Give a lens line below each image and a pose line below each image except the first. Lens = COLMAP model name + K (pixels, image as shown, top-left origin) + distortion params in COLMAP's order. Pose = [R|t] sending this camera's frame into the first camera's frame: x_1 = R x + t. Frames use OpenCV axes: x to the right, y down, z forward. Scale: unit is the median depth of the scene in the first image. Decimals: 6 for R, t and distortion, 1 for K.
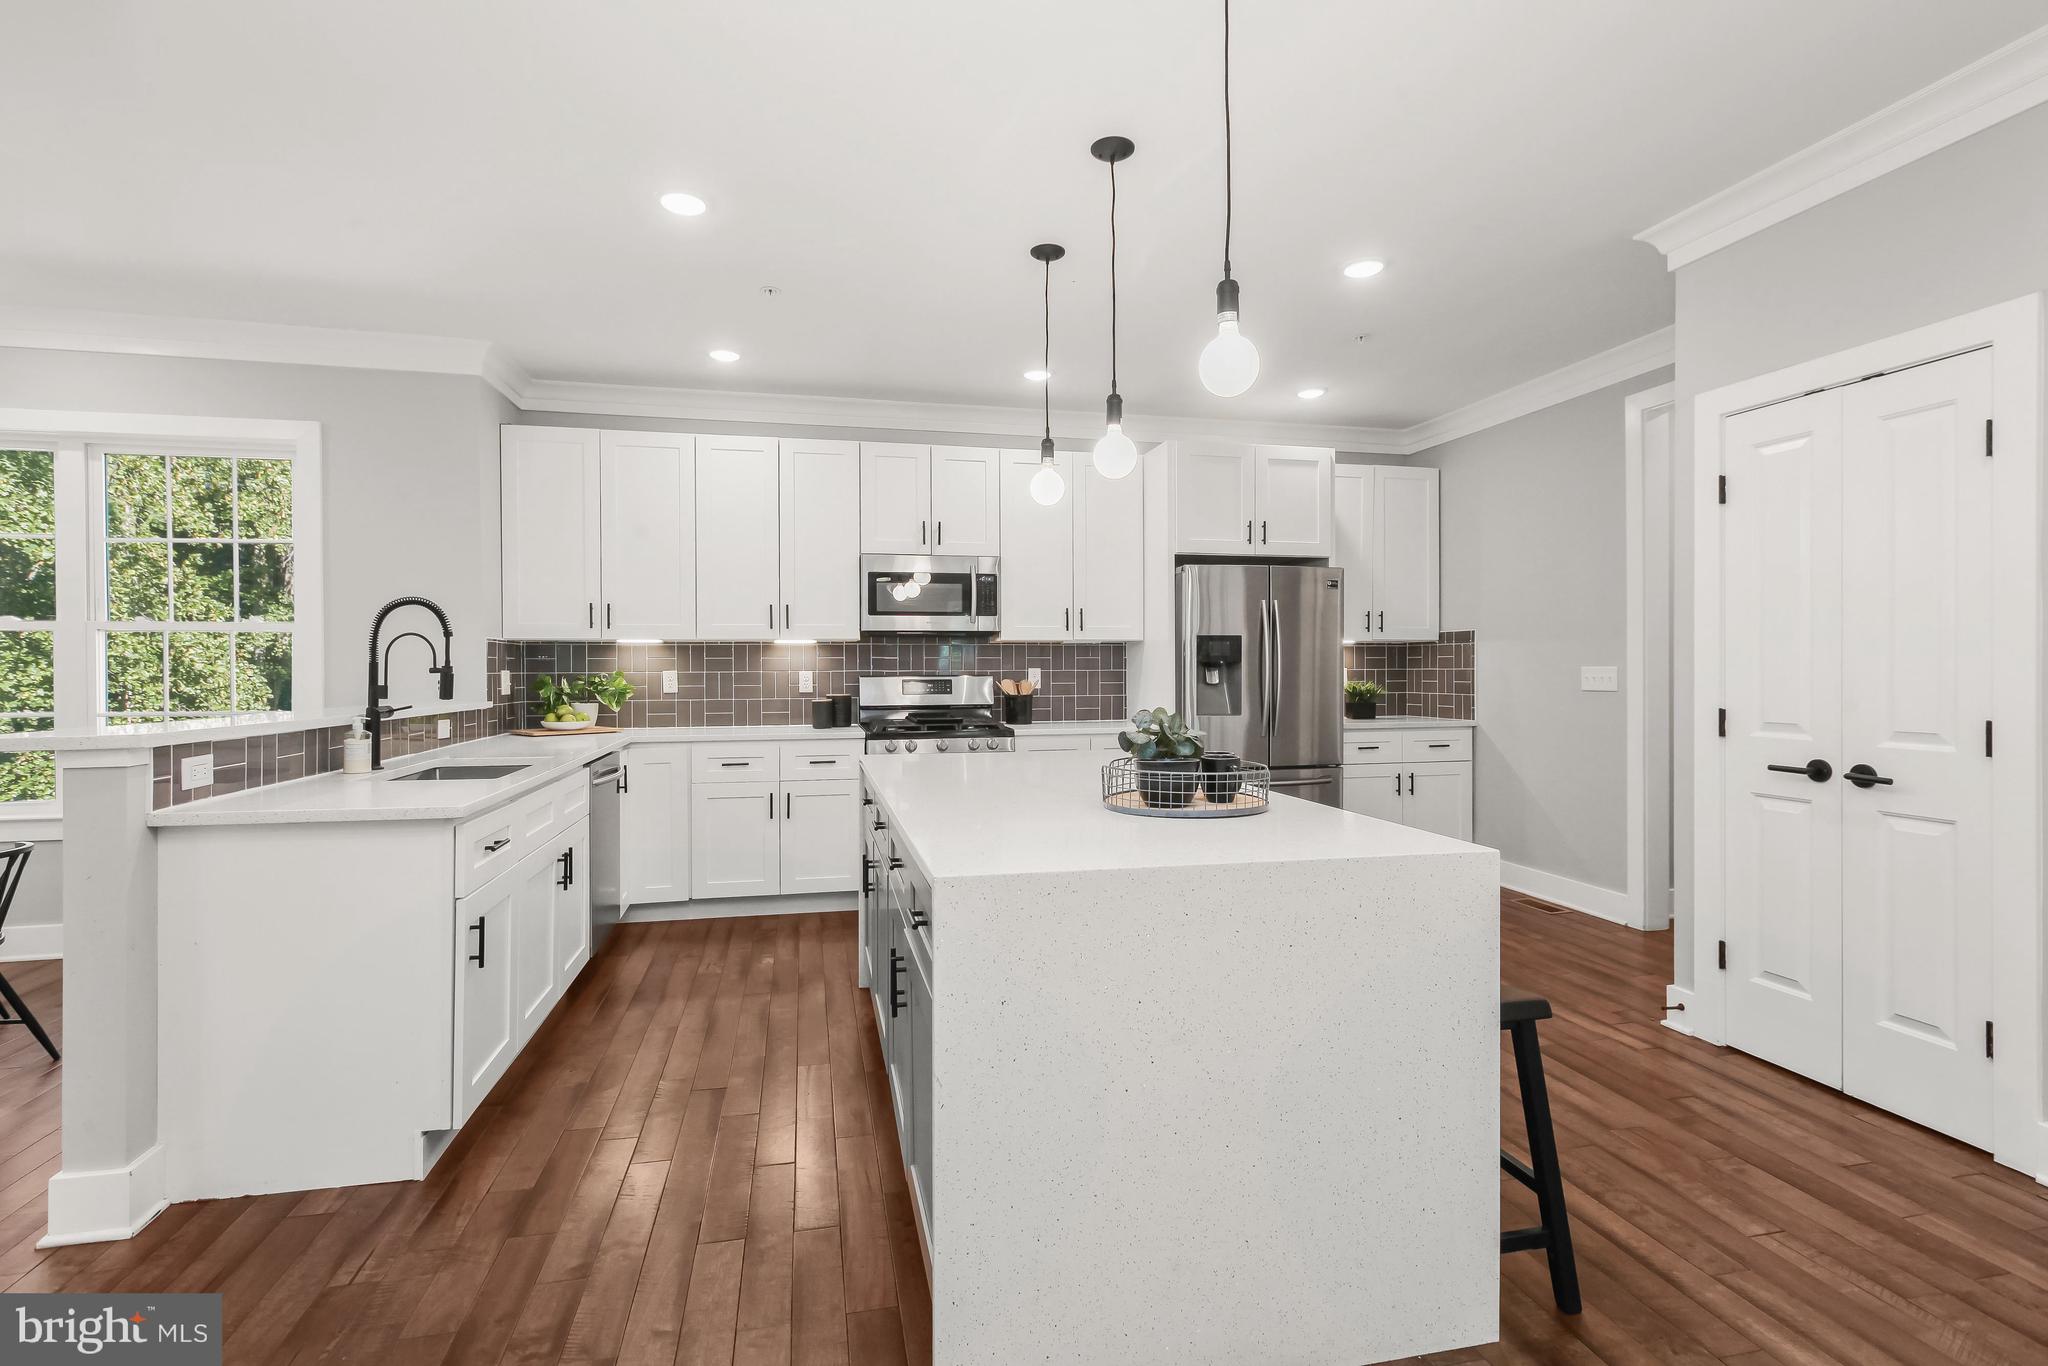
lens RADIAL K [[941.4, 0, 1016.7], [0, 941.4, 671.0], [0, 0, 1]] dist [-0.000067, -0.000946]
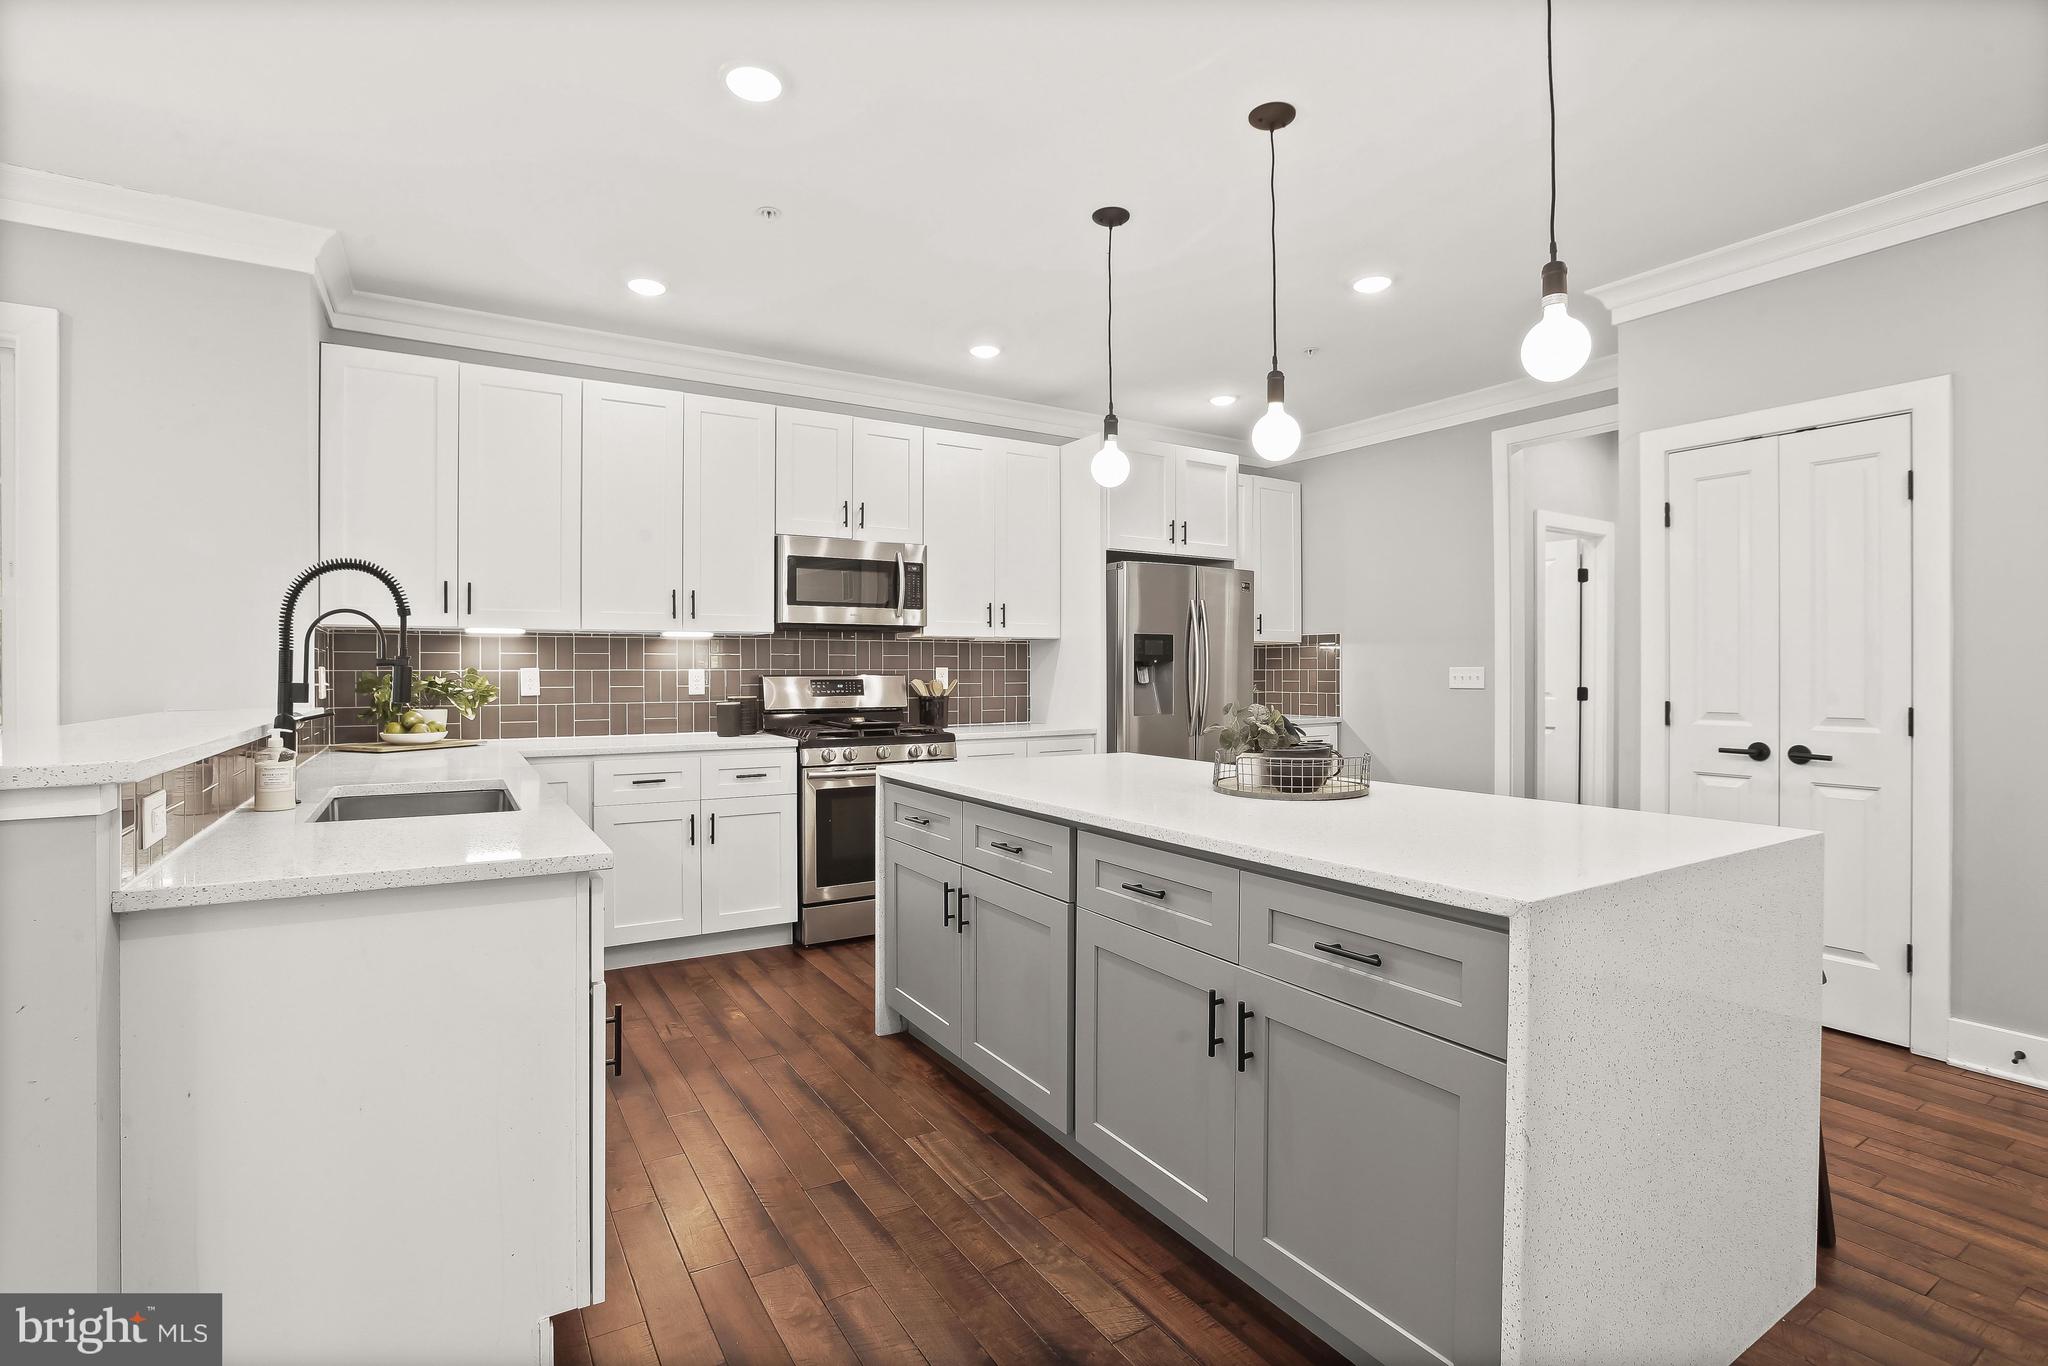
lens RADIAL K [[947.1, 0, 1016.3], [0, 947.1, 673.0], [0, 0, 1]] dist [-0.063614, 0.023856]
pose [[0.945000, 0.002082, 0.327062, -0.243367], [-0.001457, 0.999997, -0.002154, 0.005120], [-0.327066, 0.001559, 0.945000, 0.111185]]
